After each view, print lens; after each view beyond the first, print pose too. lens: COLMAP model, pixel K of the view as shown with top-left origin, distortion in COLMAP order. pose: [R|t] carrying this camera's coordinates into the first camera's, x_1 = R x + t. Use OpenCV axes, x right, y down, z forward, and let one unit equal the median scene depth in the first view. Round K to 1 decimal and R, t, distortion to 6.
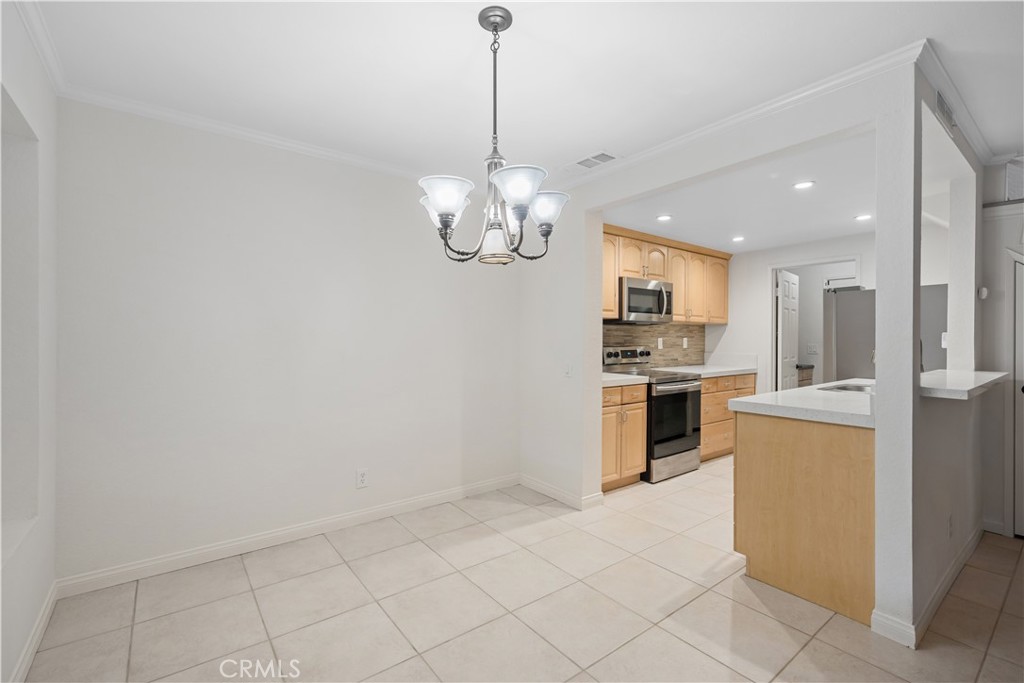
lens RADIAL K [[453.8, 0, 512.0], [0, 453.8, 341.5], [0, 0, 1]] dist [0.015958, 0.000042]
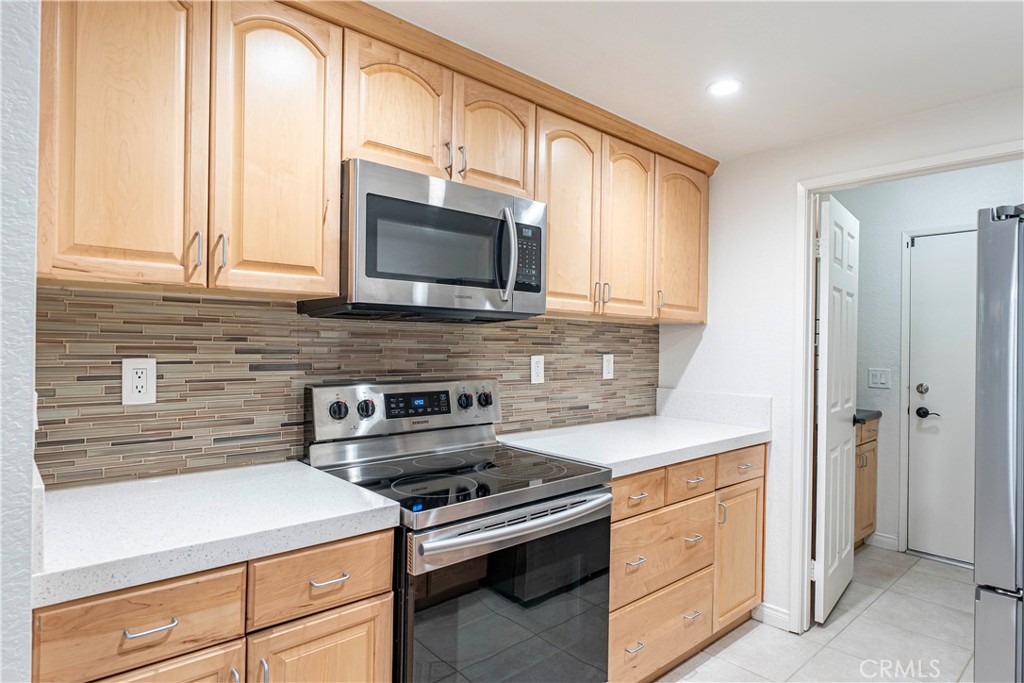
lens RADIAL K [[589.8, 0, 512.0], [0, 589.8, 341.5], [0, 0, 1]] dist [-0.002025, -0.000311]
pose [[0.996773, 0.012551, 0.079283, 0.266257], [-0.011876, 0.999889, -0.008977, -0.015411], [-0.079387, 0.008006, 0.996812, 0.496217]]
